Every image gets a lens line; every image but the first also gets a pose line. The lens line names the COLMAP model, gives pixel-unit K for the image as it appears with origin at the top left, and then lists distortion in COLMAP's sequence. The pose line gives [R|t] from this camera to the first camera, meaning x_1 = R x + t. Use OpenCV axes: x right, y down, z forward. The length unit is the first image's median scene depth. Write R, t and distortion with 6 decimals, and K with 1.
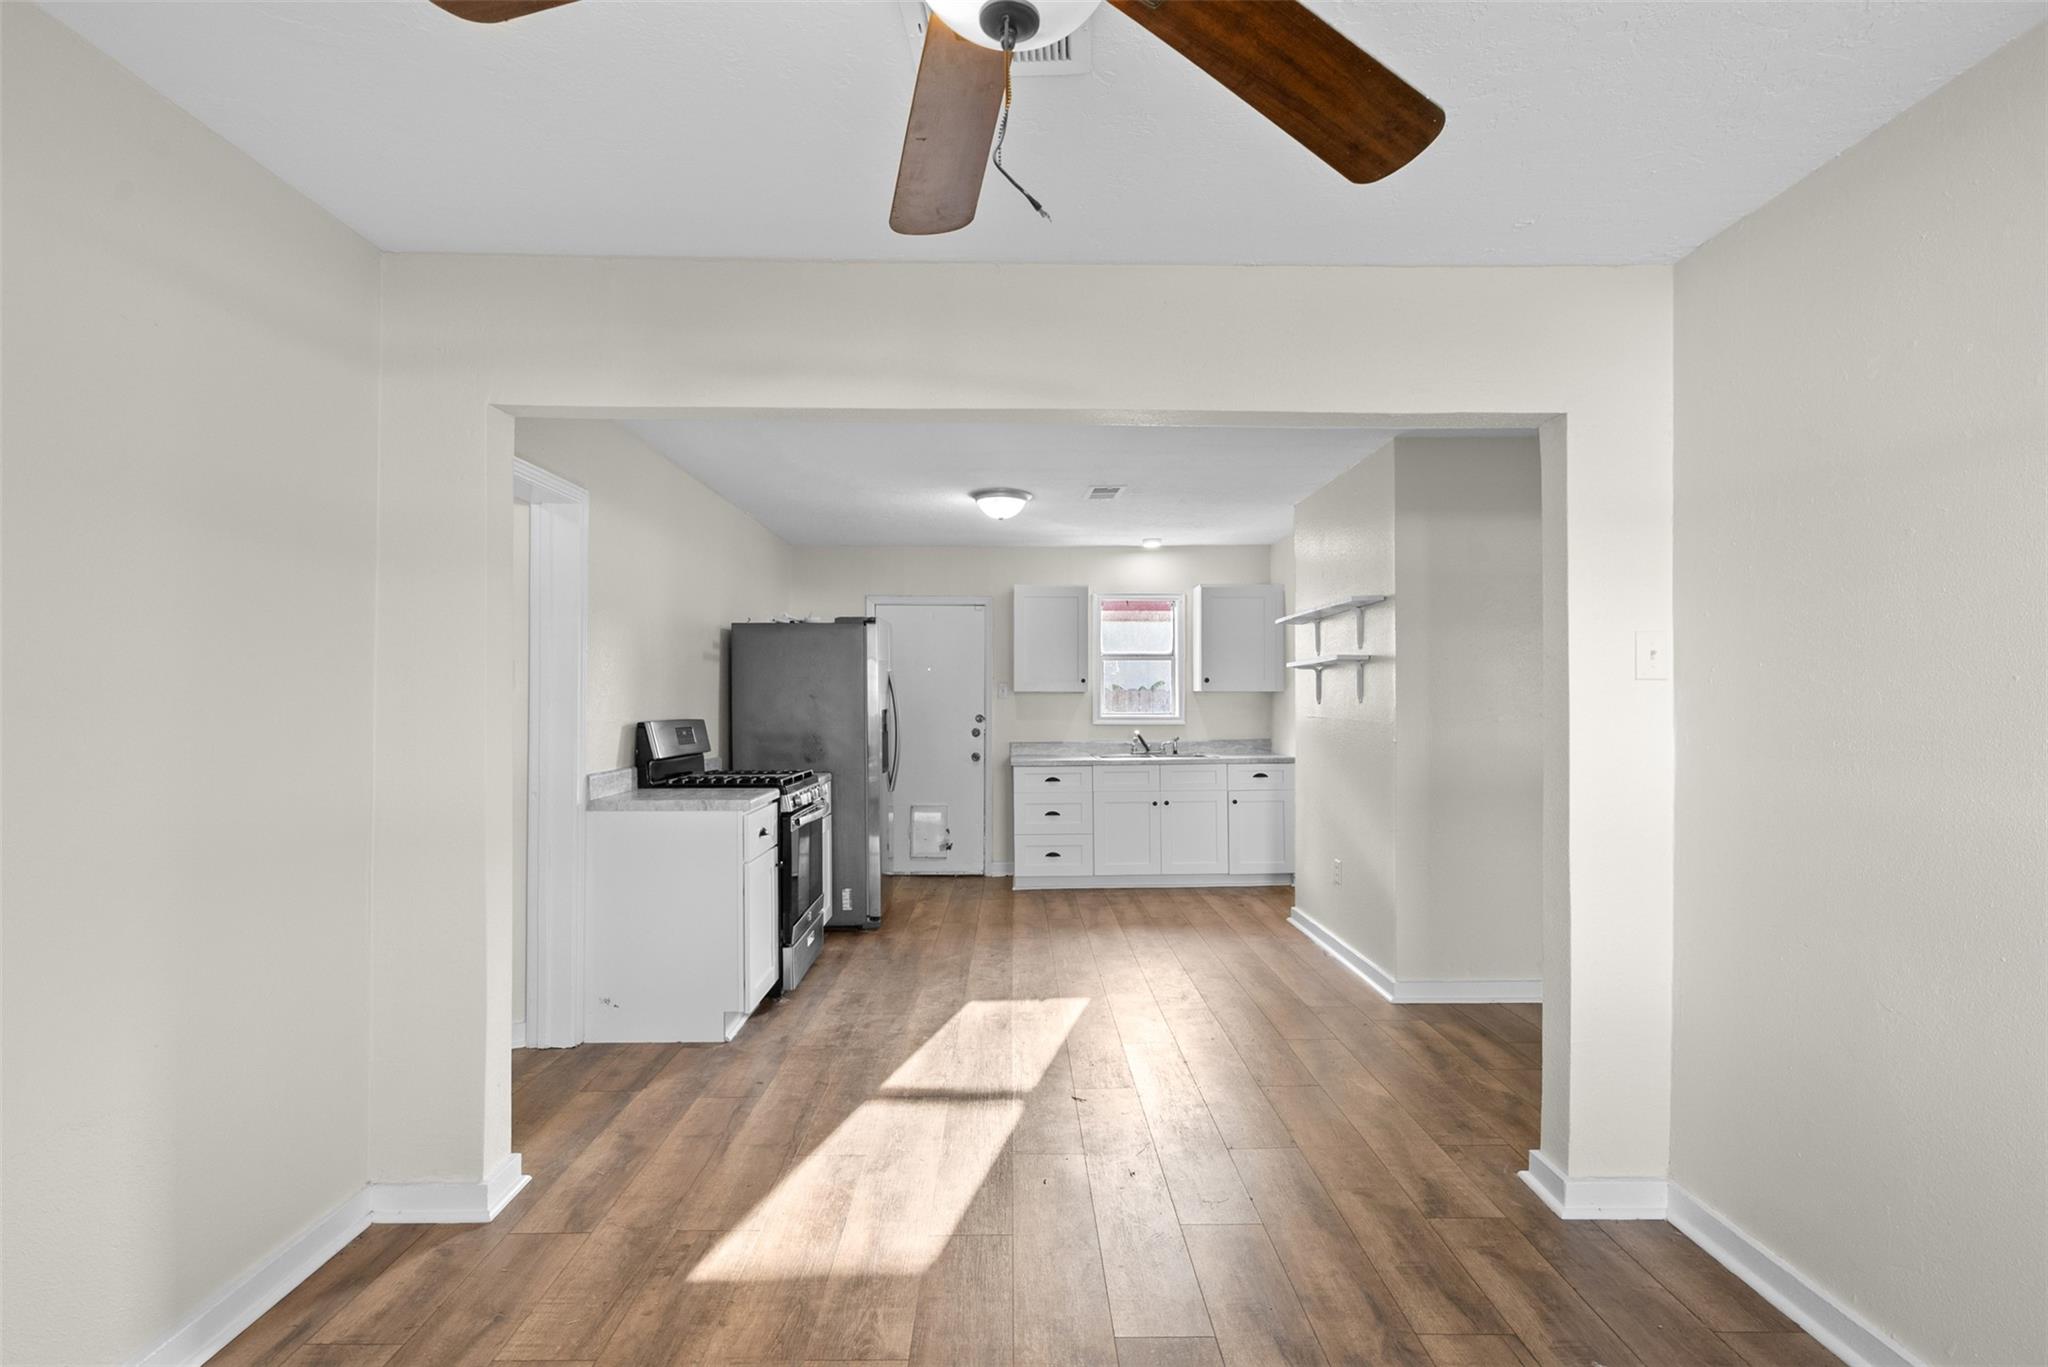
lens RADIAL K [[937.4, 0, 1007.7], [0, 937.4, 683.6], [0, 0, 1]] dist [-0.001672, 0.000119]
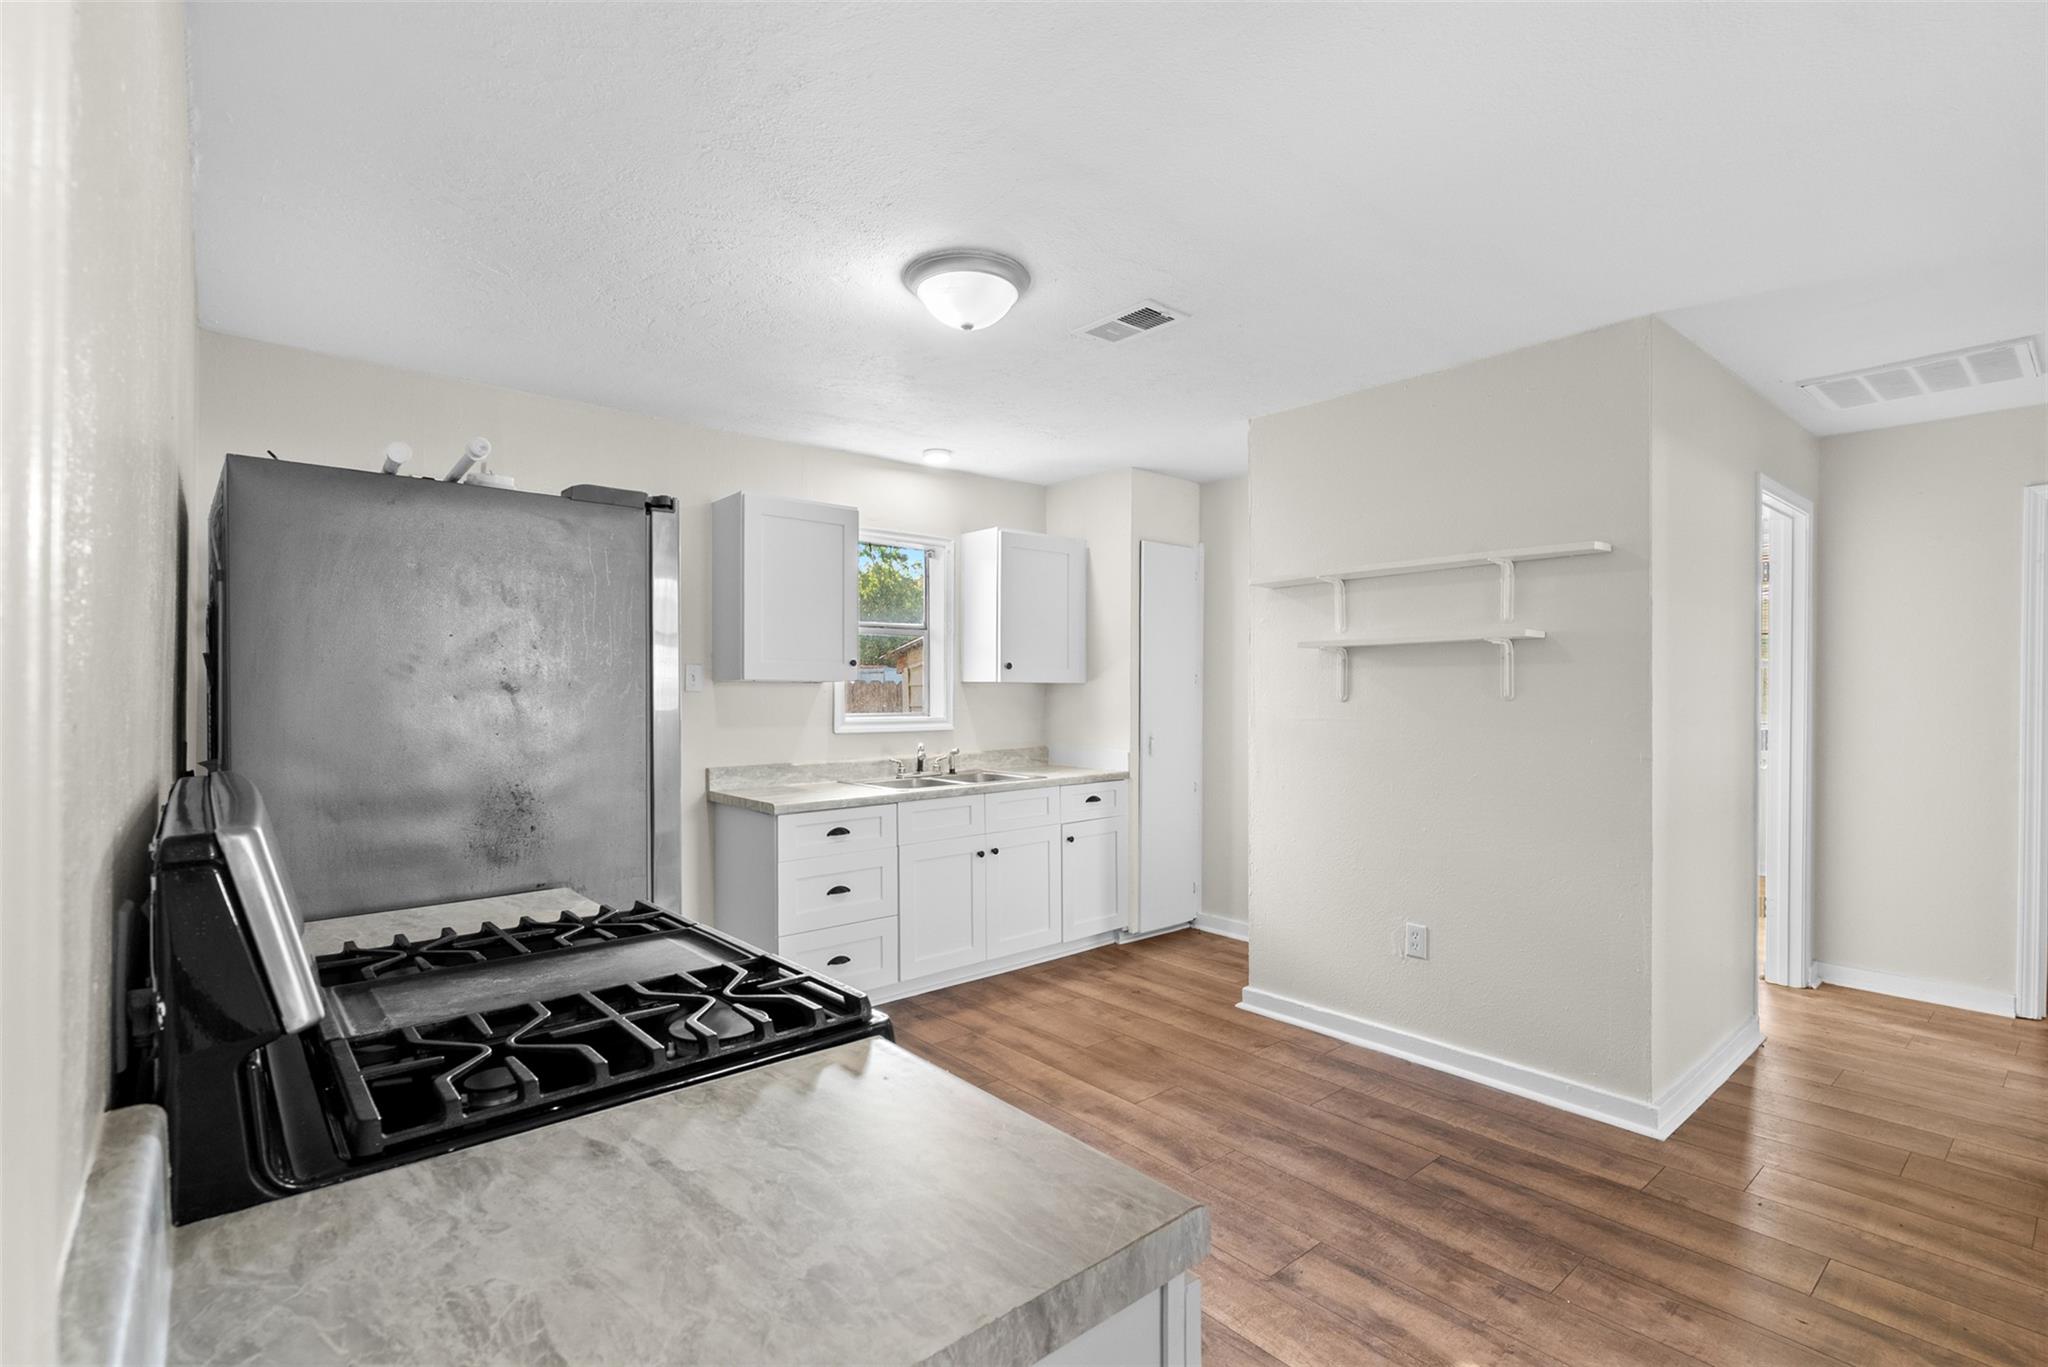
lens RADIAL K [[937.4, 0, 1008.5], [0, 937.4, 699.3], [0, 0, 1]] dist [-0.001672, 0.000119]
pose [[0.767275, -0.004883, 0.641299, -0.243949], [-0.010806, 0.999731, 0.020541, 0.007102], [-0.641227, -0.022690, 0.767016, 0.489141]]
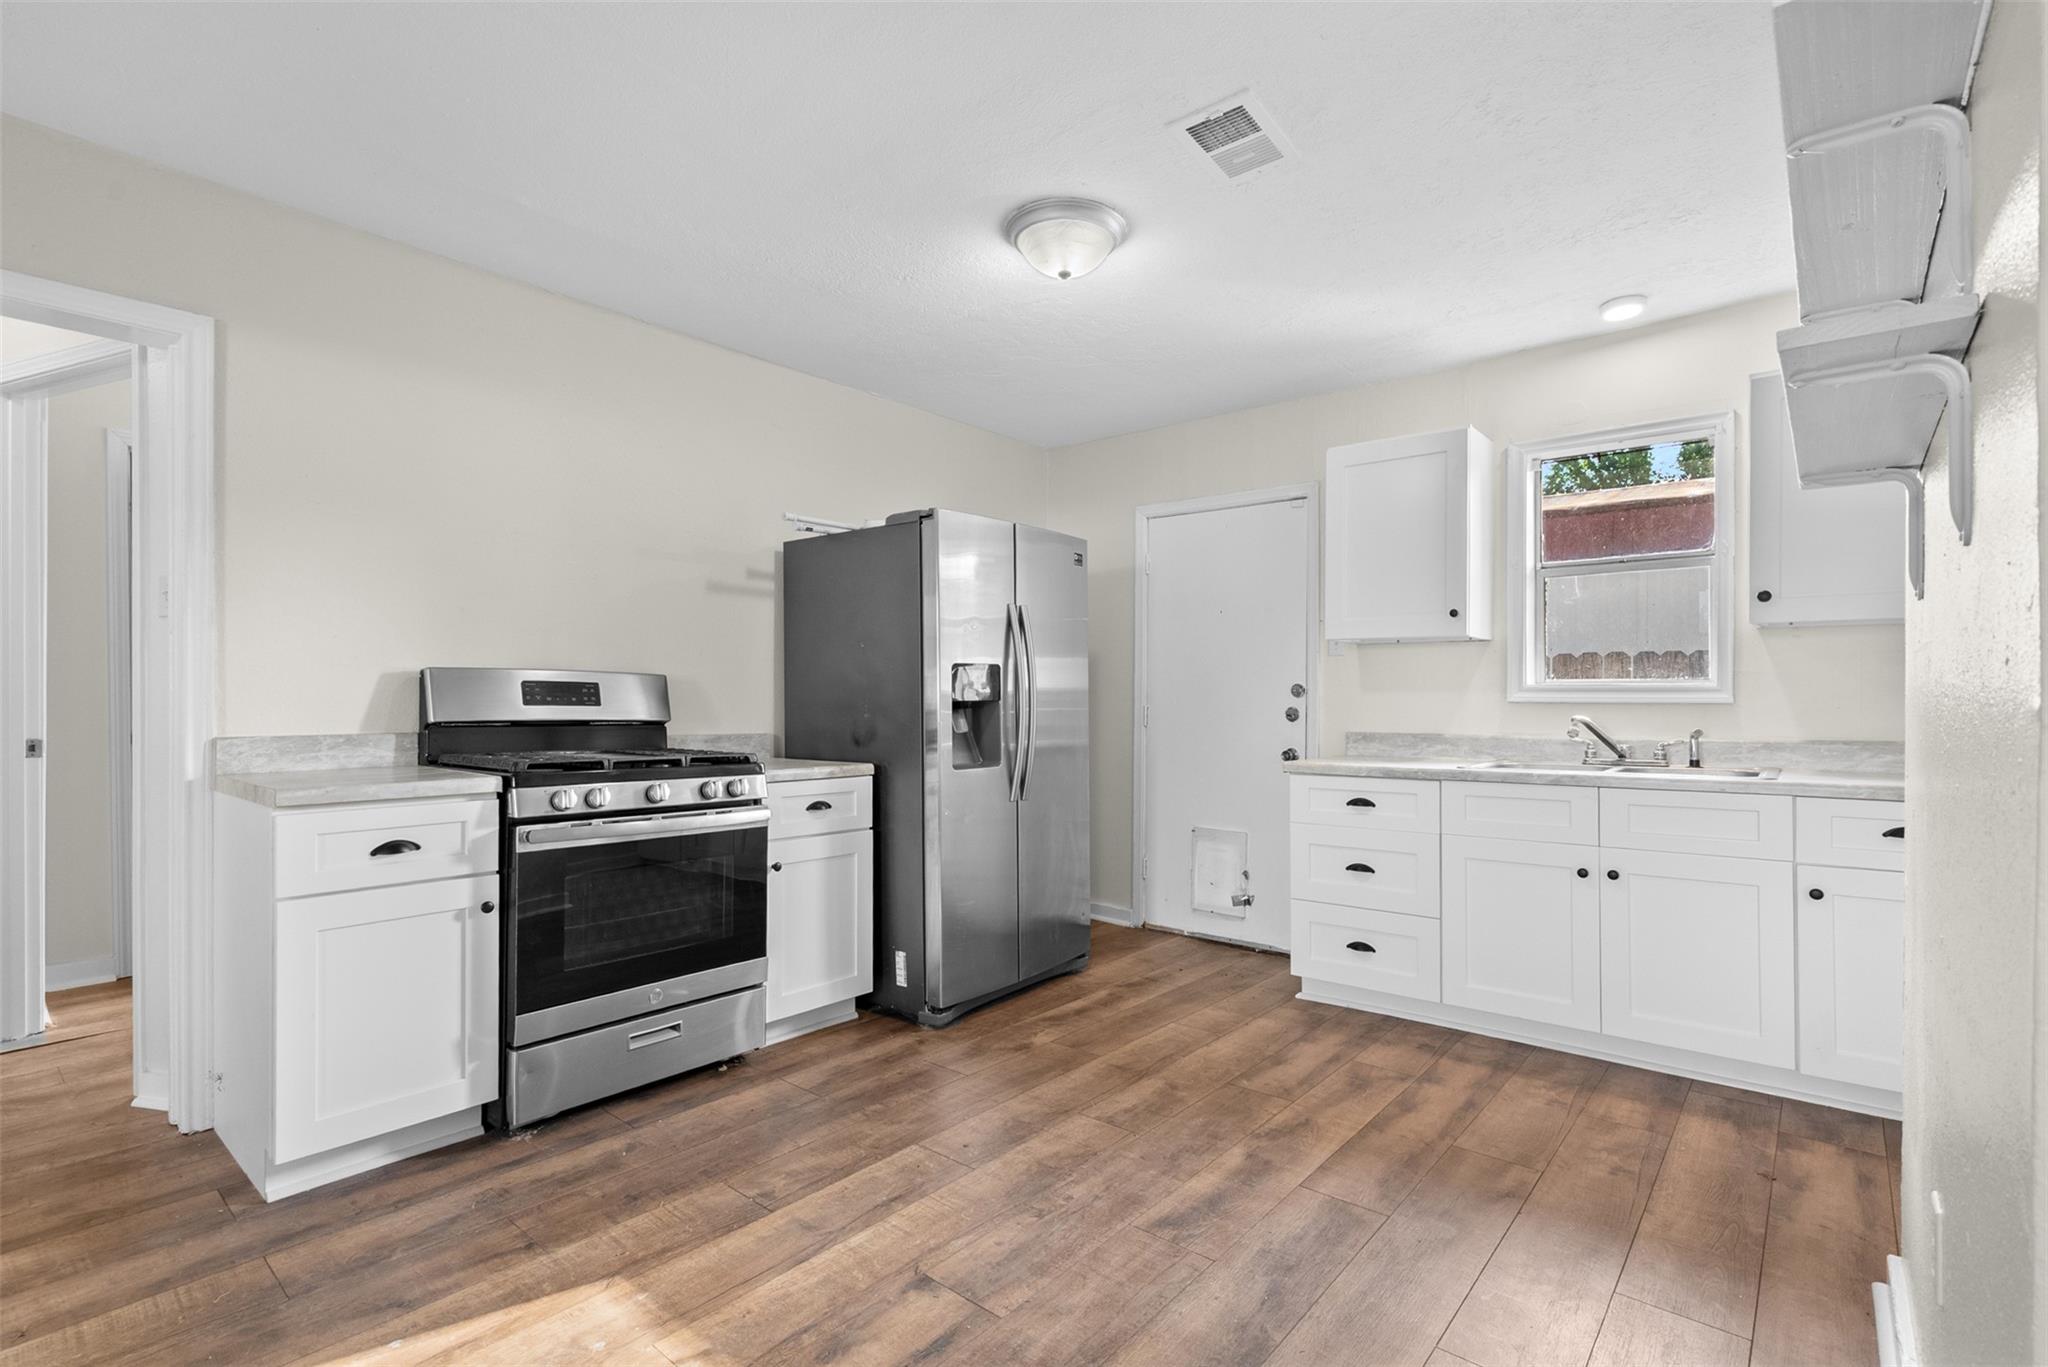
lens RADIAL K [[937.4, 0, 1014.4], [0, 937.4, 688.4], [0, 0, 1]] dist [-0.001672, 0.000119]
pose [[0.760047, -0.004519, -0.649852, 0.240793], [0.007286, 0.999972, 0.001568, 0.036726], [0.649827, -0.005926, 0.760059, 0.479893]]
